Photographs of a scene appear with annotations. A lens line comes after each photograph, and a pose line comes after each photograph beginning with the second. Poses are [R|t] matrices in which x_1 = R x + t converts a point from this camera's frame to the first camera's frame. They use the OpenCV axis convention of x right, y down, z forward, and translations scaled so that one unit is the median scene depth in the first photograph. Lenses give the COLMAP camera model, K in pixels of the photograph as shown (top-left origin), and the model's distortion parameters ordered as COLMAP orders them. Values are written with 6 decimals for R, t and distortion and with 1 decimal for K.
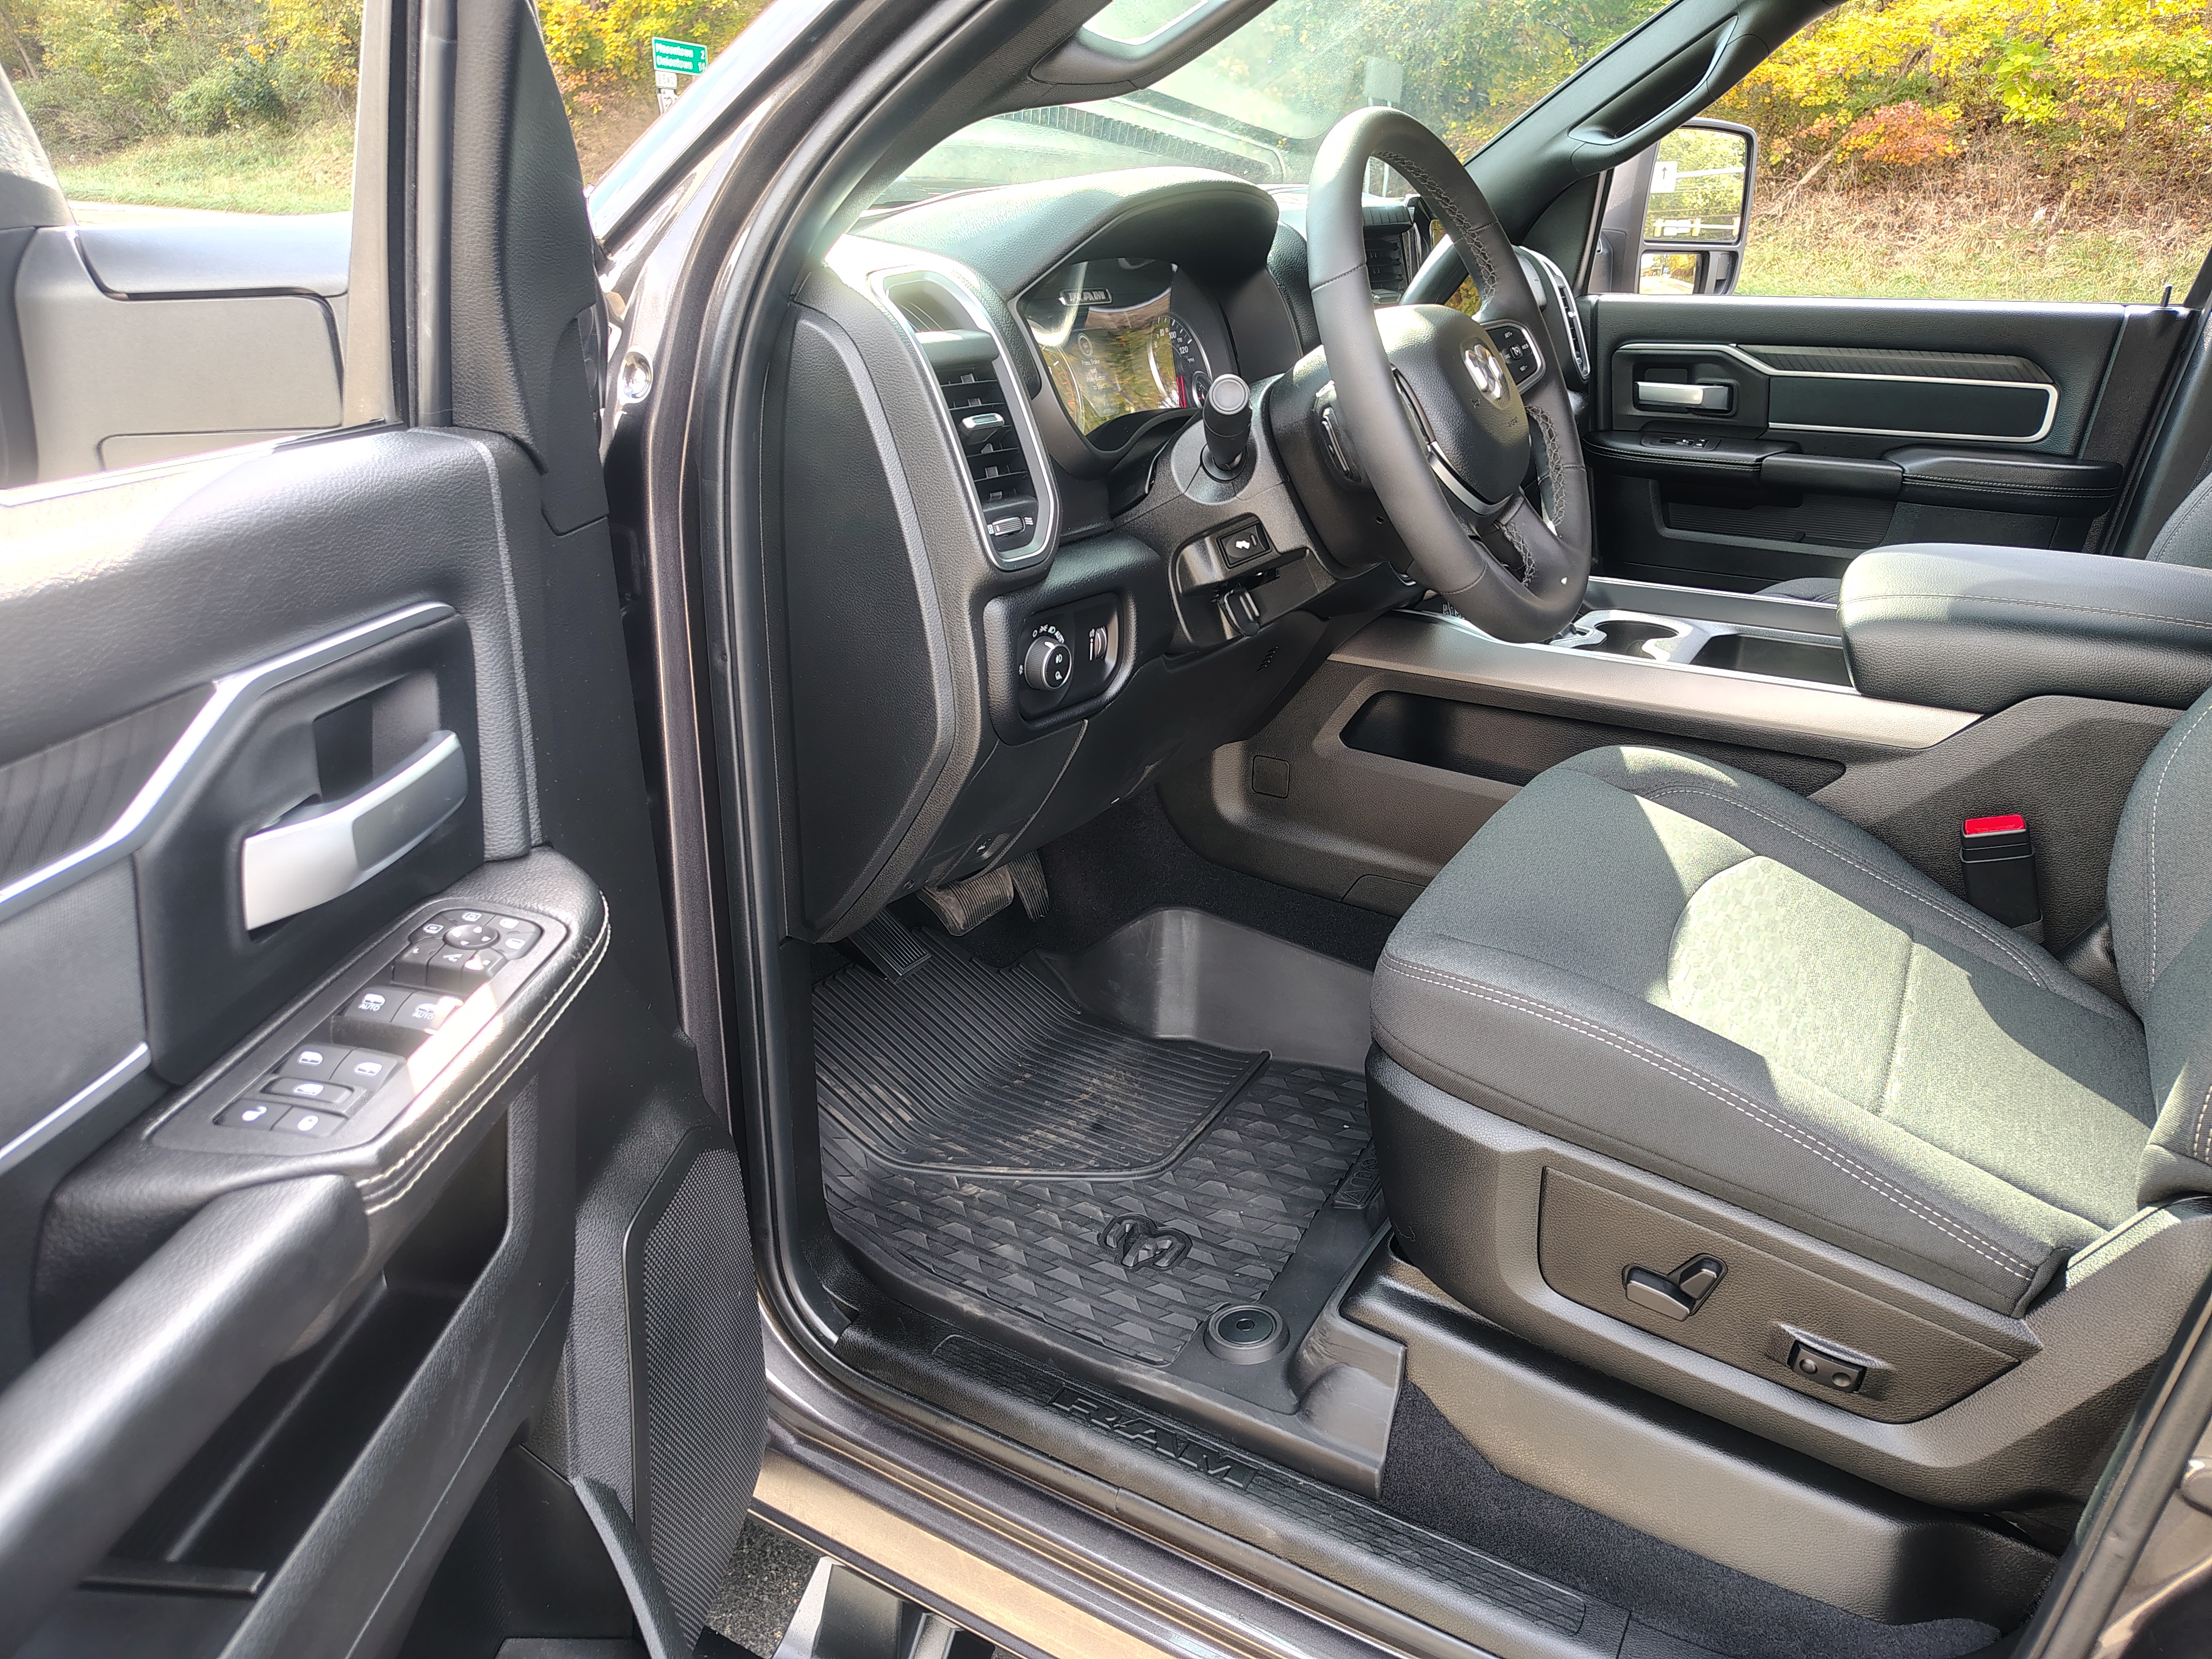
lens RADIAL K [[1535.7, 0, 1122.6], [0, 1535.7, 829.8], [0, 0, 1]] dist [0.019110, -0.015412]
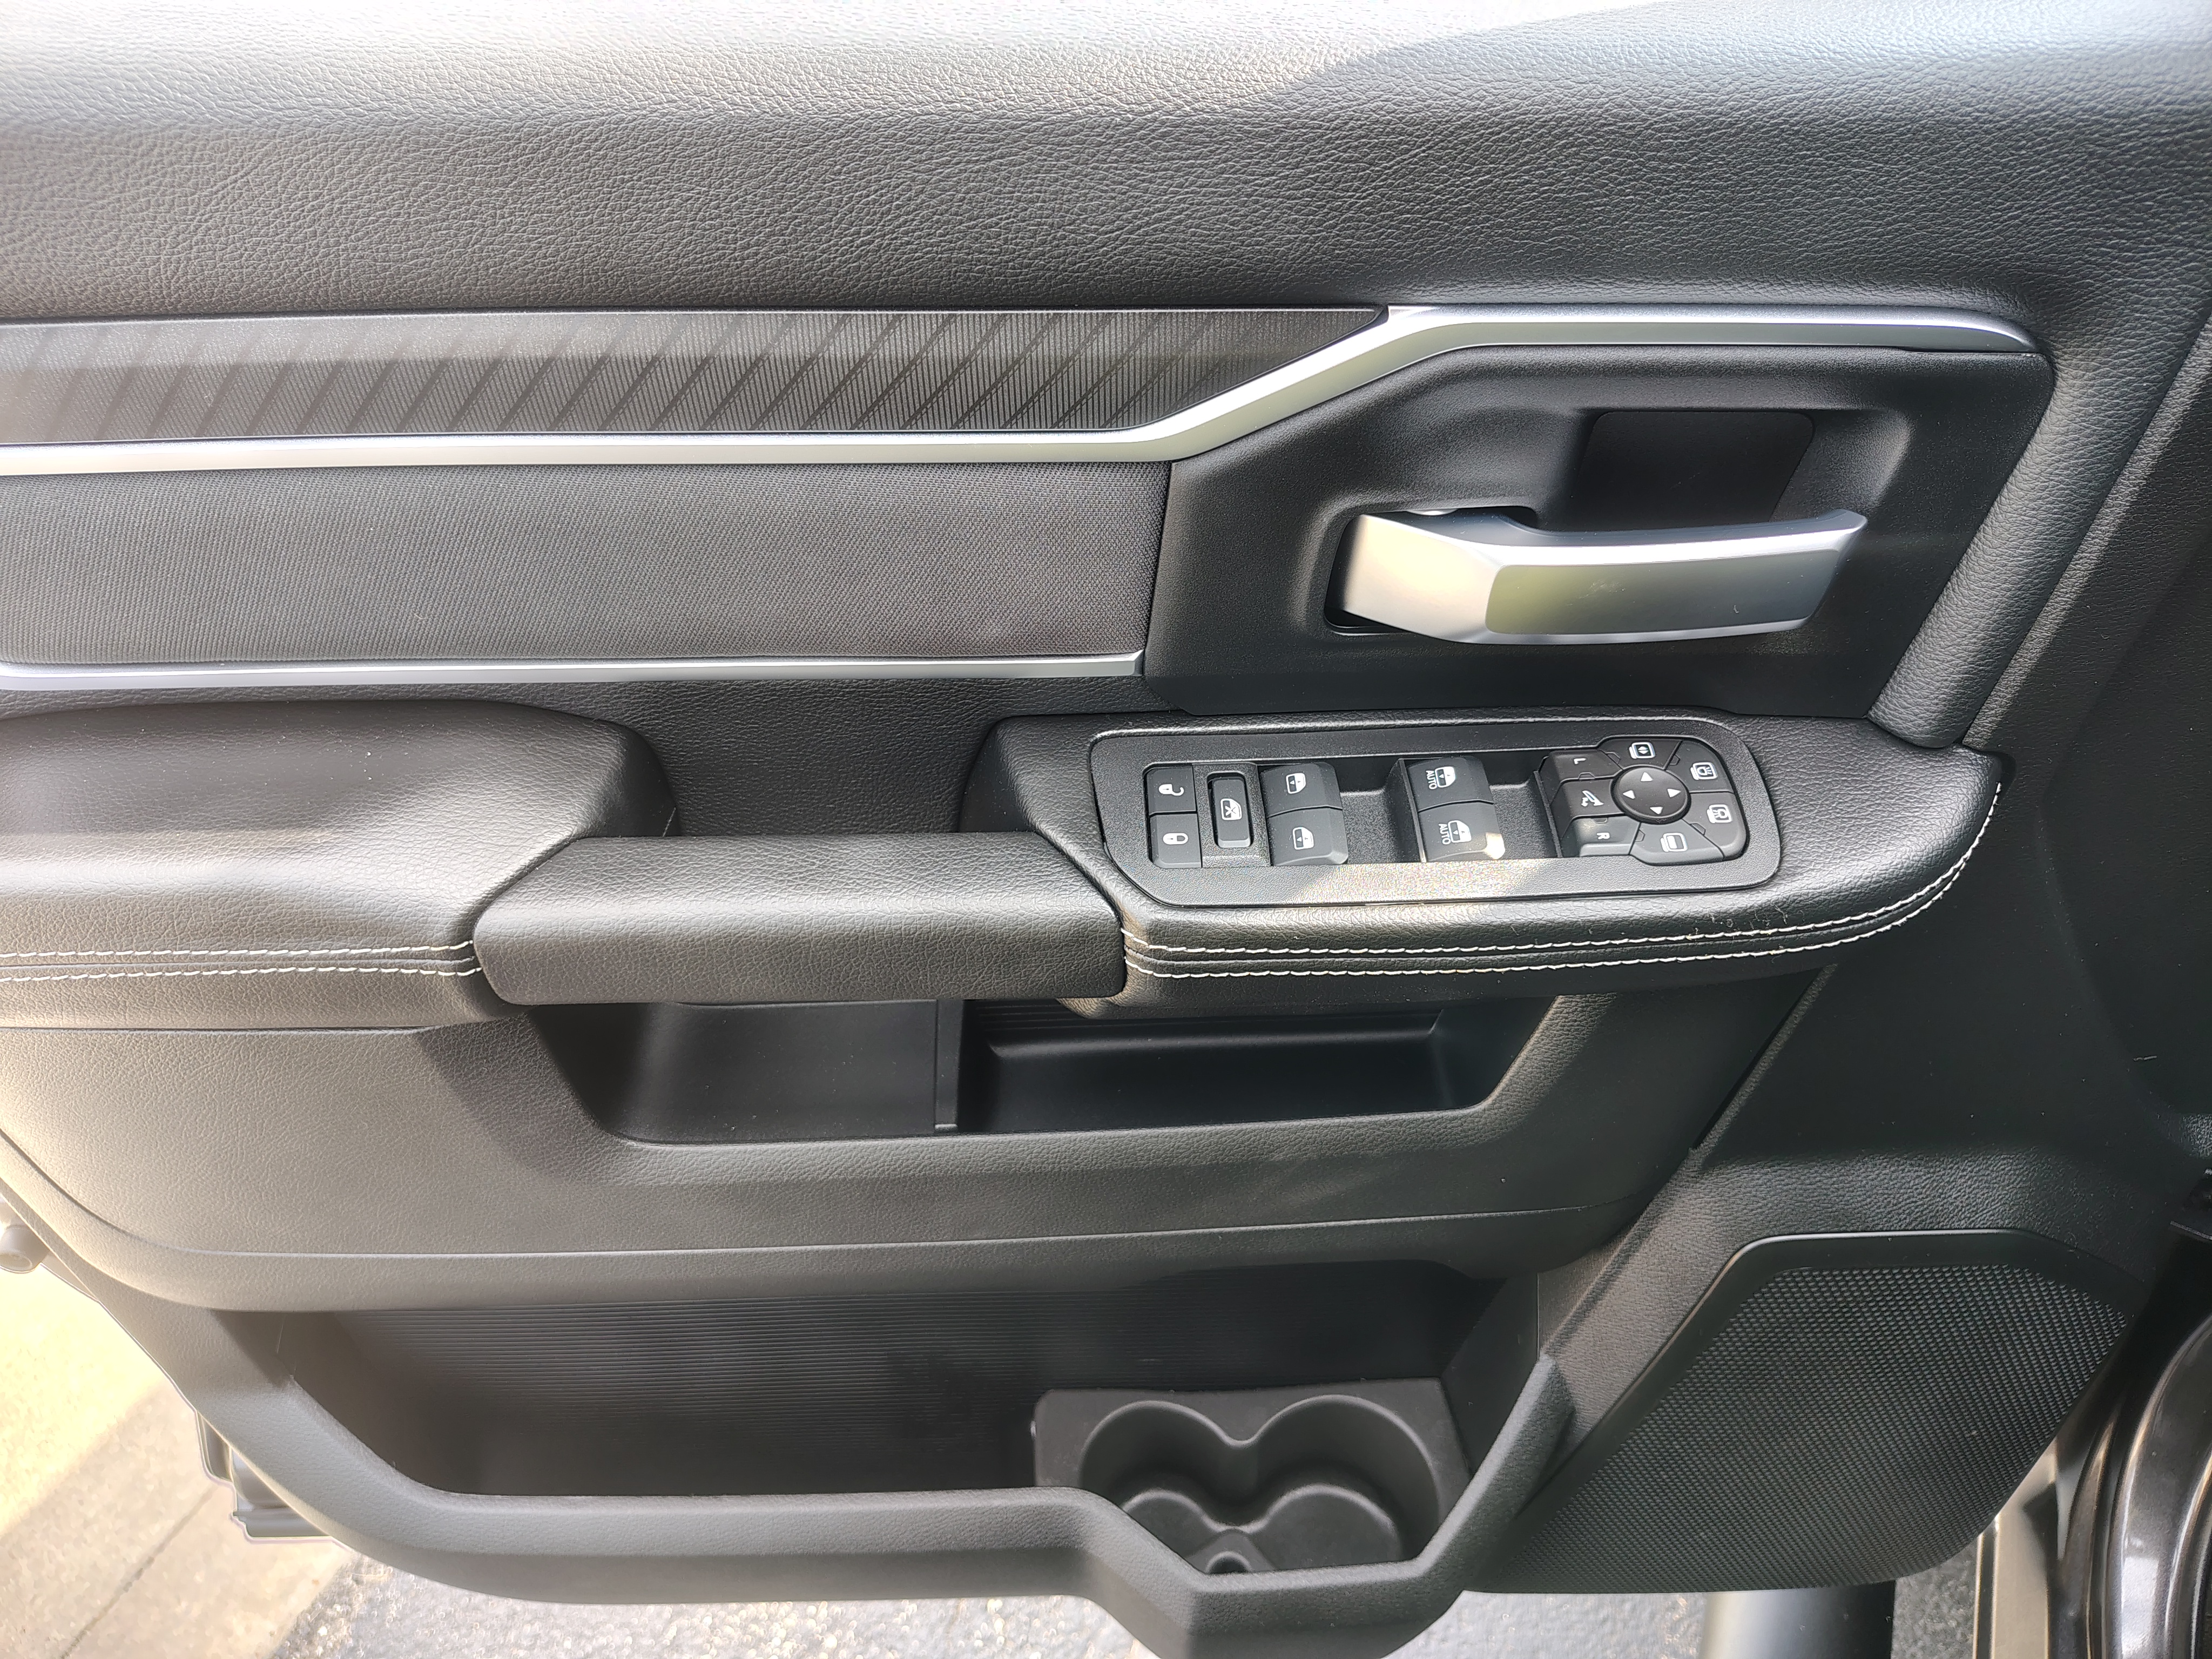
lens RADIAL K [[1535.7, 0, 1106.1], [0, 1535.7, 828.8], [0, 0, 1]] dist [0.019110, -0.015412]
pose [[0.111441, 0.660905, -0.742150, 0.076905], [-0.353832, 0.724249, 0.591833, -0.270806], [0.928646, 0.196642, 0.314560, 0.640448]]
